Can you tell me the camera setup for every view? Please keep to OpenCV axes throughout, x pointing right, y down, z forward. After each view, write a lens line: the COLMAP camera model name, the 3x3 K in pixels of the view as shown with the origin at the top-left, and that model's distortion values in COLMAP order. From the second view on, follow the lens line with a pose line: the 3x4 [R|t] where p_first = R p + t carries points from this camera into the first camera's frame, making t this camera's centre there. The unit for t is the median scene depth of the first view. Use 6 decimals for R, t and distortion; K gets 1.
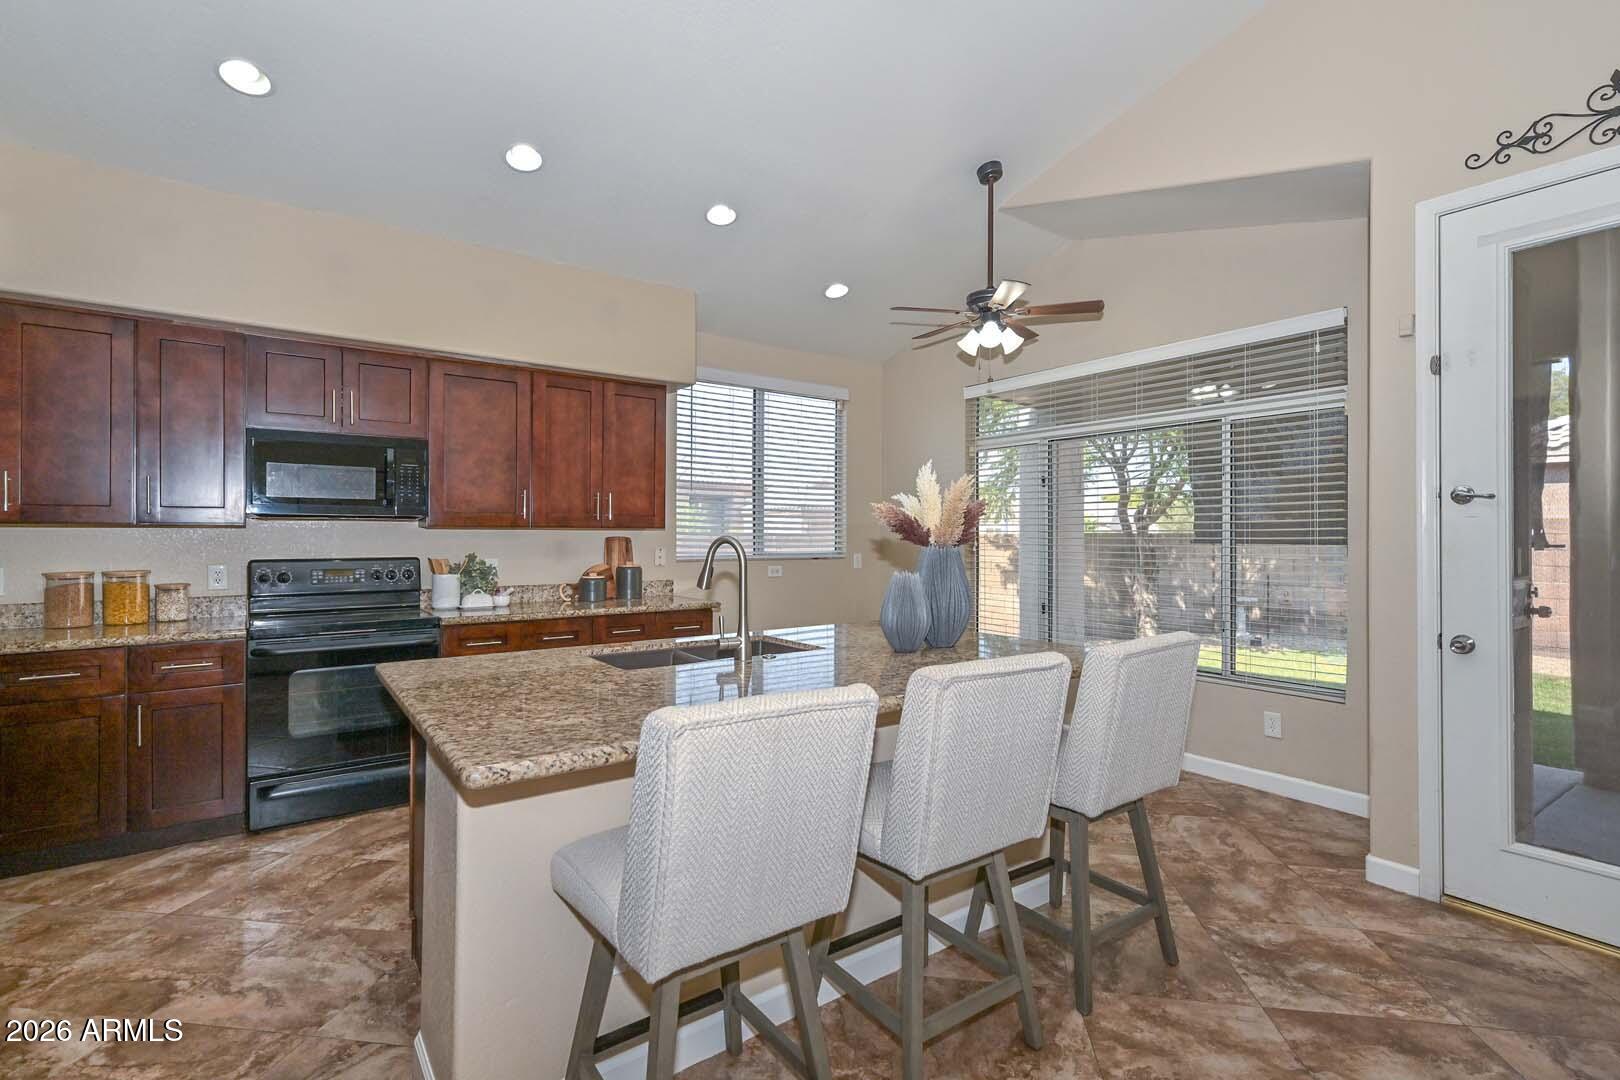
lens RADIAL K [[752.5, 0, 810.4], [0, 752.5, 531.4], [0, 0, 1]] dist [0.008088, 0.000179]
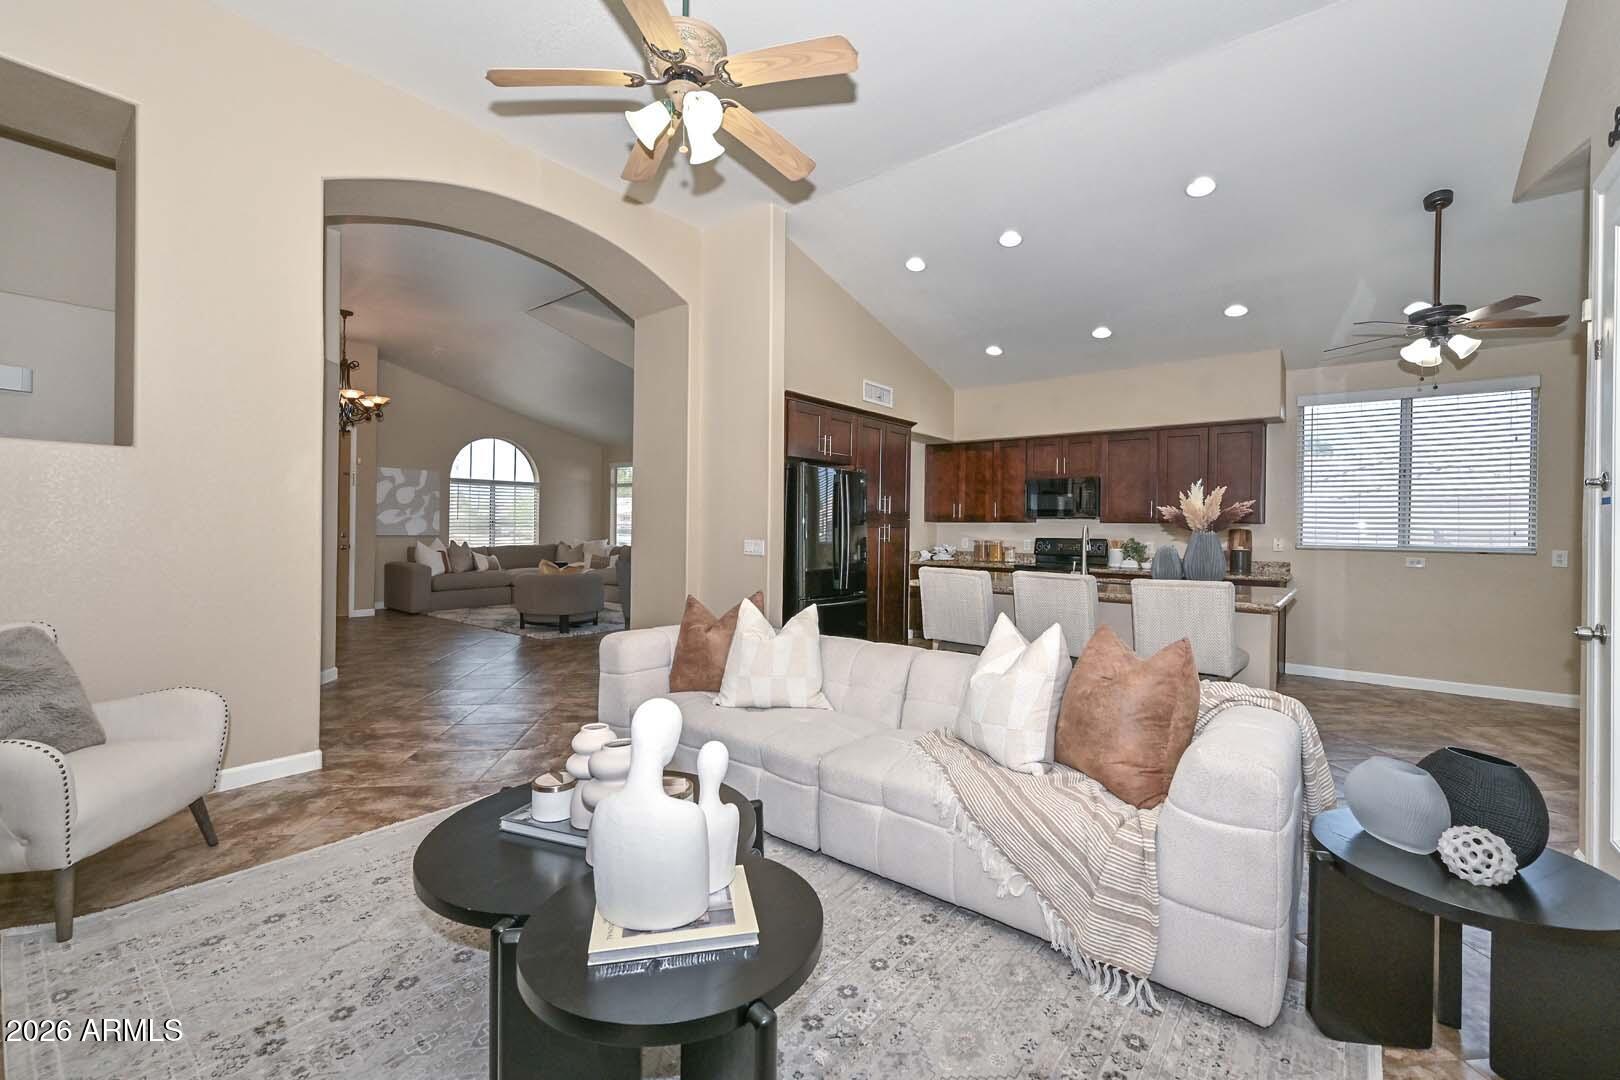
lens RADIAL K [[678.0, 0, 810.8], [0, 678.0, 533.6], [0, 0, 1]] dist [0.000385, 0.000282]
pose [[0.253224, 0.008487, -0.967370, 0.951603], [-0.007085, 0.999951, 0.006918, 0.014773], [0.967382, 0.005102, 0.253272, -0.142908]]
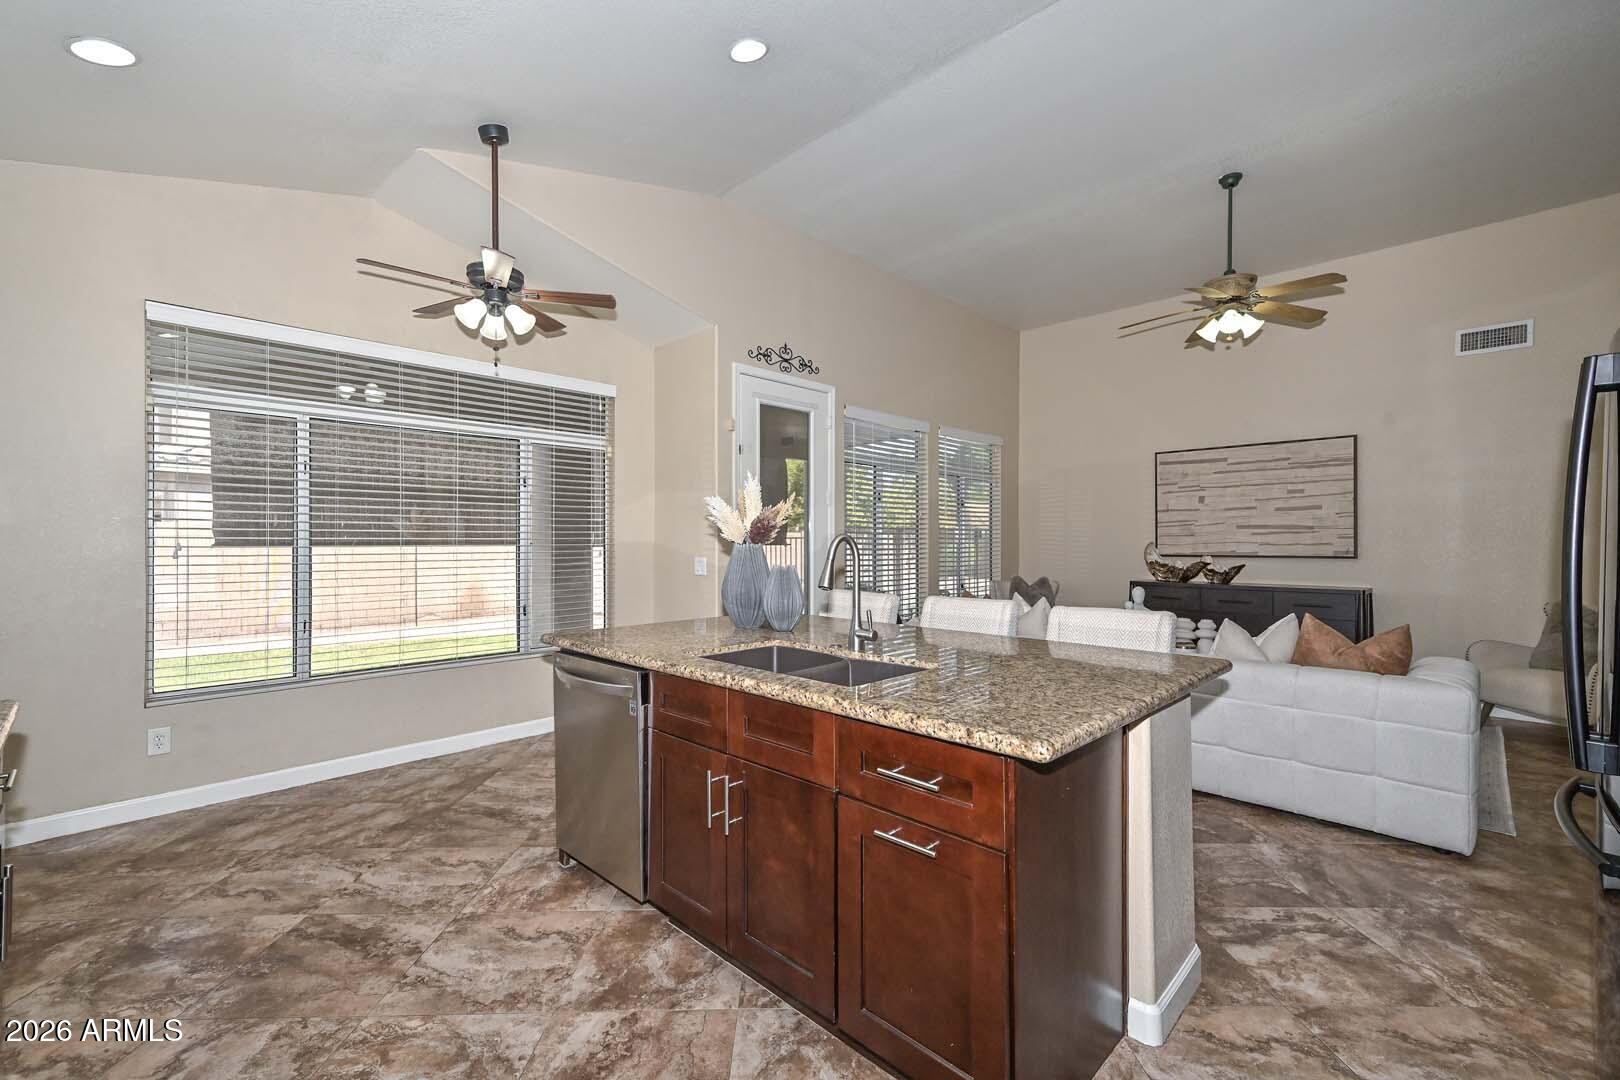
lens RADIAL K [[682.1, 0, 810.0], [0, 682.1, 540.0], [0, 0, 1]] dist [0.016628, -0.000135]
pose [[-0.167411, -0.001201, 0.985886, -0.625943], [-0.005705, 0.999984, 0.000249, 0.008738], [-0.985871, -0.005583, -0.167415, 0.741892]]
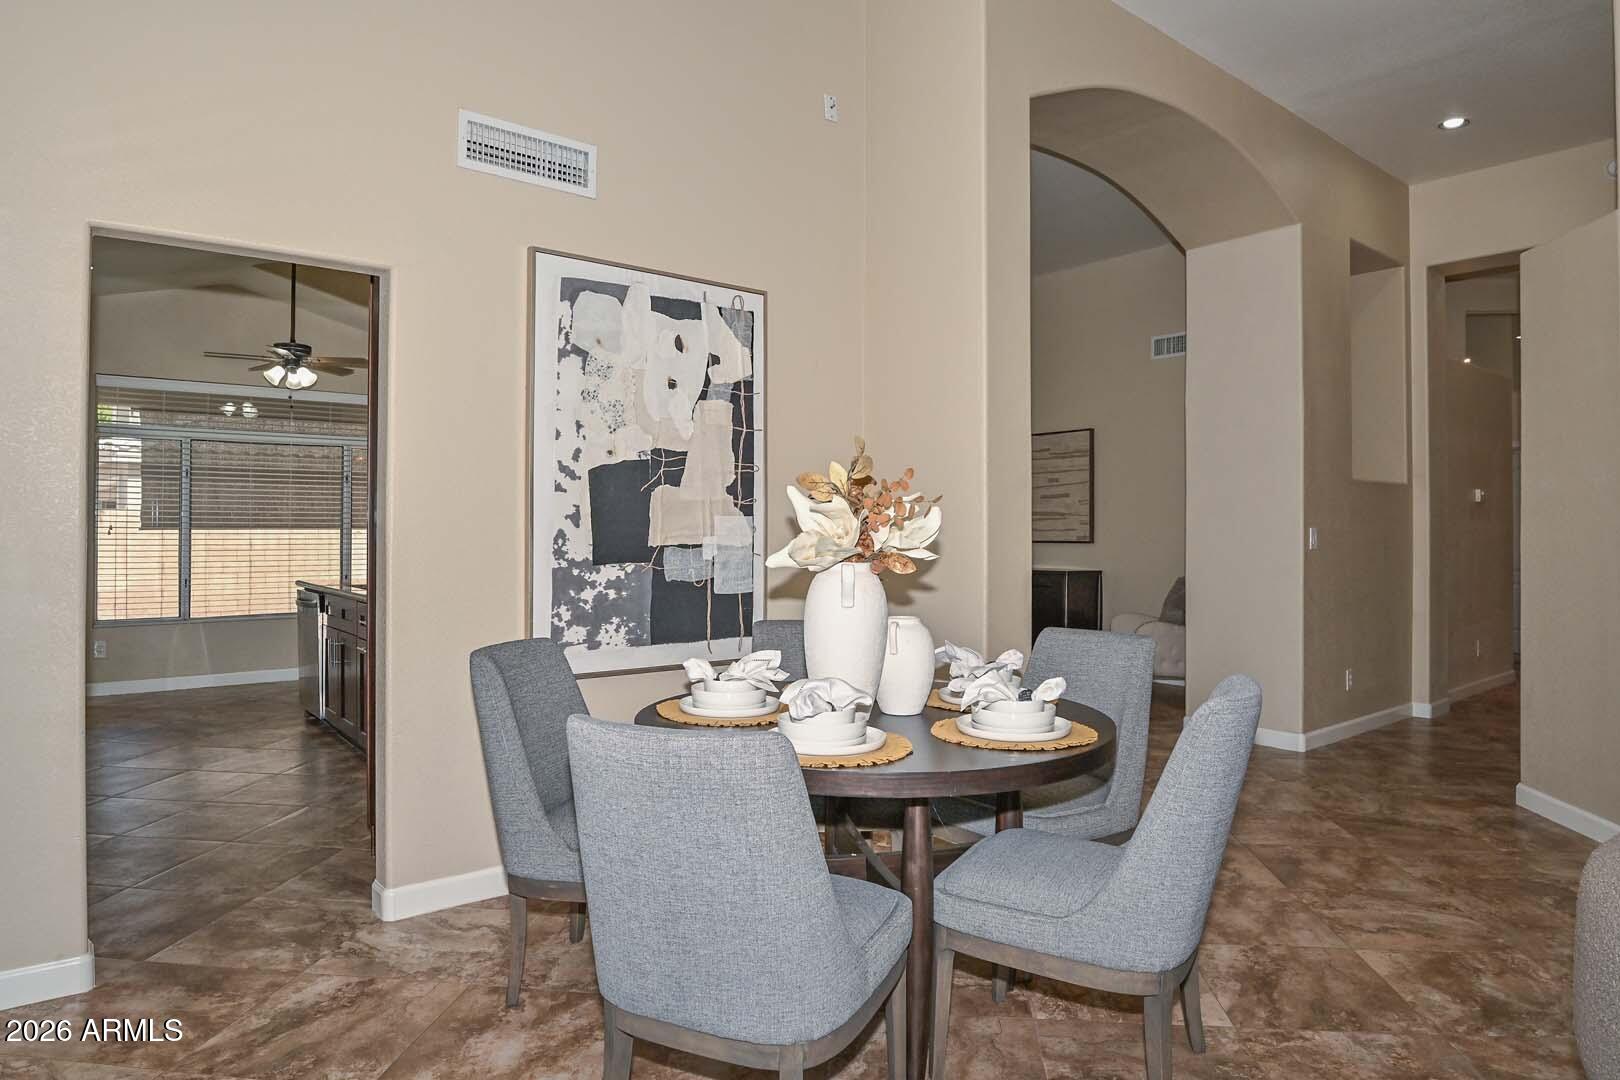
lens RADIAL K [[958.5, 0, 817.3], [0, 958.5, 521.3], [0, 0, 1]] dist [-0.041593, 0.001824]
pose [[-0.040633, 0.007594, 0.999145, -1.486012], [-0.007604, 0.999940, -0.007909, 0.013442], [-0.999145, -0.007919, -0.040573, 0.103572]]
